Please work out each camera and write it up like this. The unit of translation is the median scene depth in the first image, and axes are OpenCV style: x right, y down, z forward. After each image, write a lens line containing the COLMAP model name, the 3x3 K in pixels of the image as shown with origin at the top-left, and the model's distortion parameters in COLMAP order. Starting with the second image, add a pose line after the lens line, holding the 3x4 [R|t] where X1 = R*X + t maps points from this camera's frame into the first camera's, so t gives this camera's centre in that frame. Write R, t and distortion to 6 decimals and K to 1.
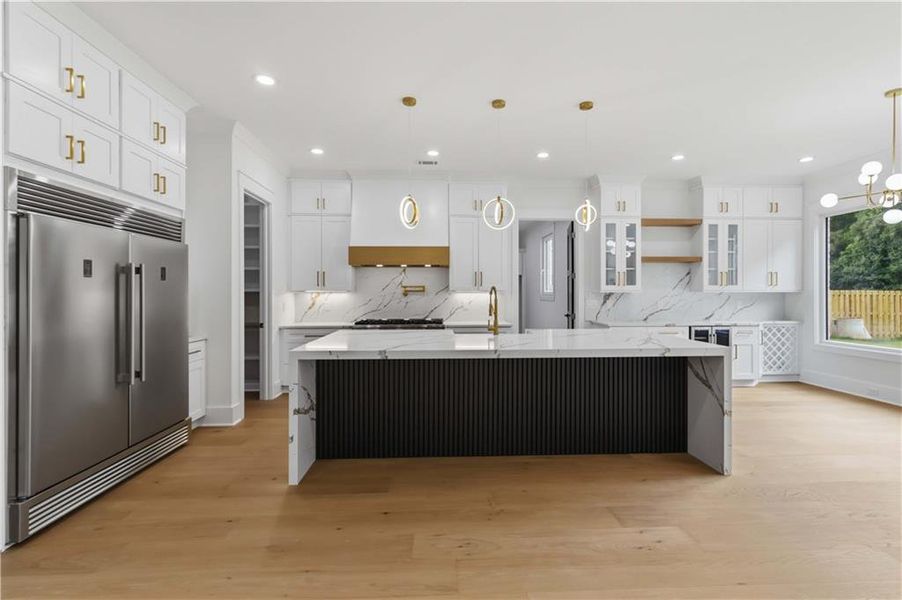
lens RADIAL K [[423.3, 0, 457.7], [0, 423.3, 294.0], [0, 0, 1]] dist [0.003096, 0.002801]
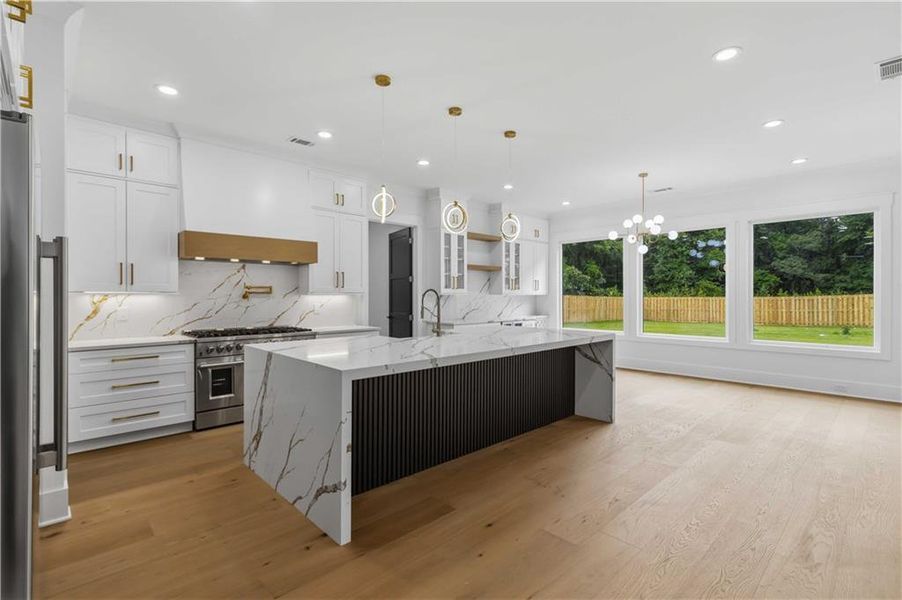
lens RADIAL K [[423.3, 0, 457.0], [0, 423.3, 297.1], [0, 0, 1]] dist [0.003096, 0.002801]
pose [[0.754134, -0.001083, 0.656720, -0.357610], [0.000023, 0.999999, 0.001623, 0.000216], [-0.656721, -0.001209, 0.754133, 0.137048]]
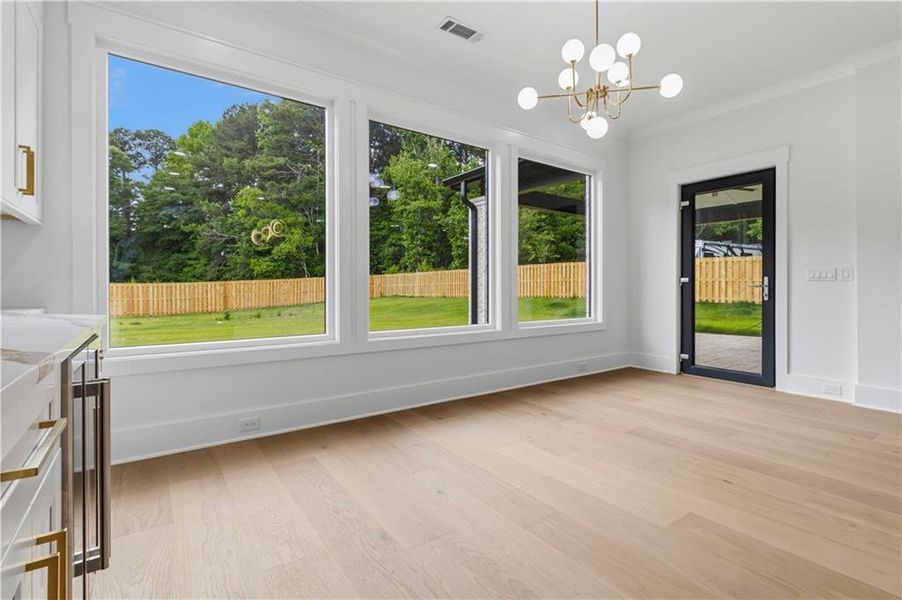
lens RADIAL K [[423.3, 0, 451.8], [0, 423.3, 297.0], [0, 0, 1]] dist [0.003096, 0.002801]
pose [[-0.545224, -0.016698, 0.838124, 0.335719], [-0.000369, 0.999806, 0.019679, 0.049628], [-0.838291, 0.010420, -0.545124, 0.939673]]
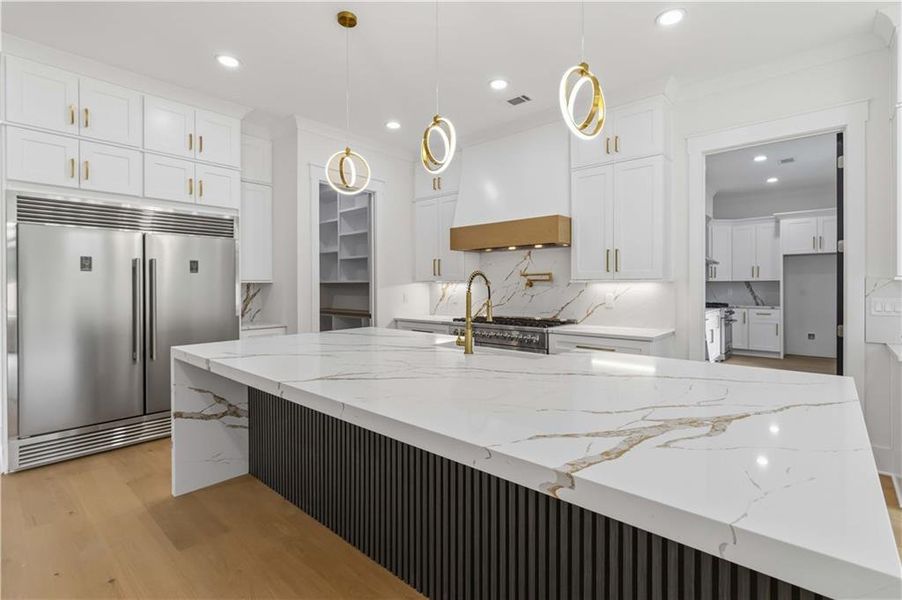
lens RADIAL K [[423.3, 0, 452.0], [0, 423.3, 286.9], [0, 0, 1]] dist [0.003096, 0.002801]
pose [[0.708722, 0.002528, -0.705483, 0.321117], [0.001041, 0.999989, 0.004630, 0.001111], [0.705487, -0.004016, 0.708711, 0.373738]]
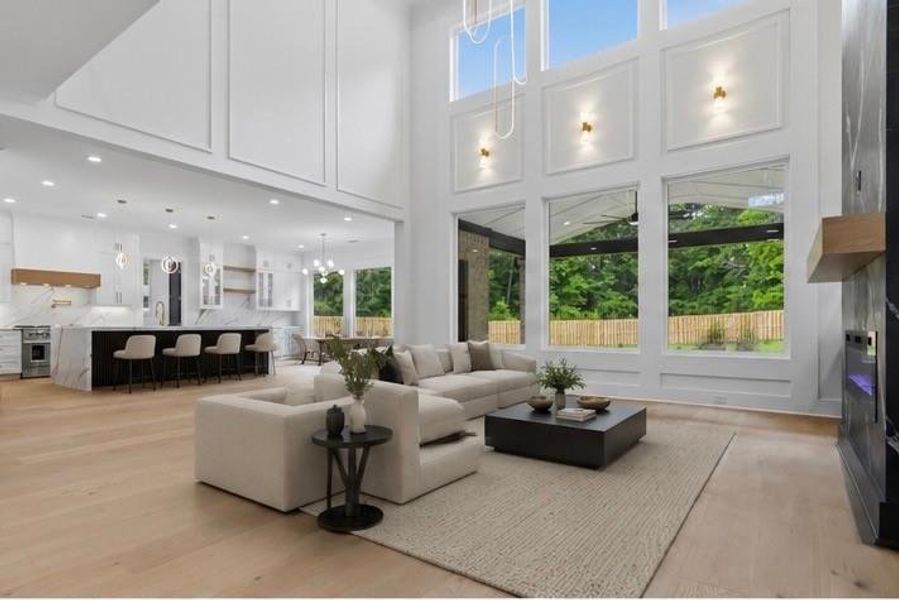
lens RADIAL K [[501.6, 0, 416.5], [0, 501.6, 323.8], [0, 0, 1]] dist [0.001361, -0.002969]
pose [[0.650308, 0.002024, 0.759668, -0.587863], [0.001291, 0.999992, -0.003770, 0.062292], [-0.759669, 0.003432, 0.650301, -0.887910]]
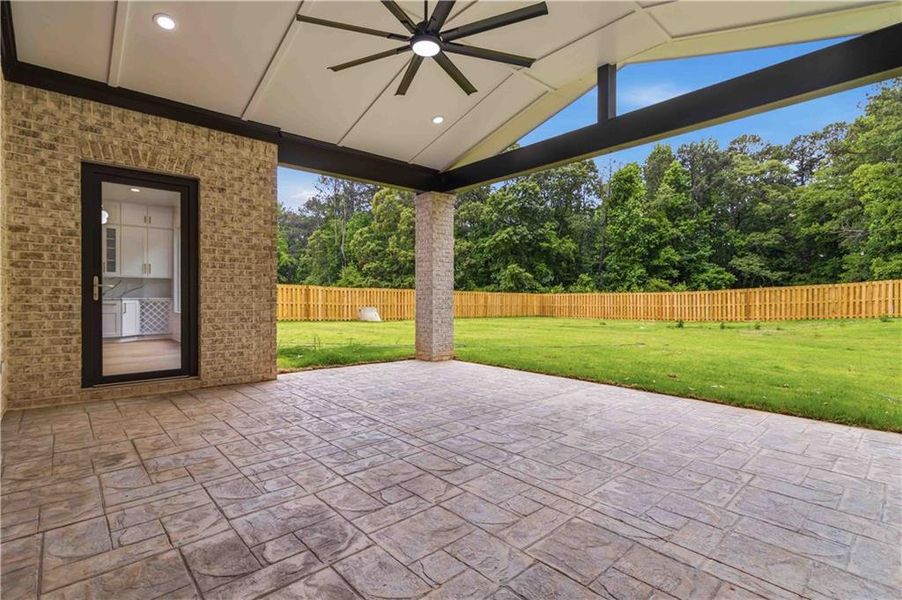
lens RADIAL K [[423.3, 0, 461.8], [0, 423.3, 296.2], [0, 0, 1]] dist [0.003096, 0.002801]
pose [[0.783216, 0.004095, 0.621737, 0.696692], [-0.001927, 0.999989, -0.004160, 0.064921], [-0.621747, 0.002060, 0.783215, -0.835206]]
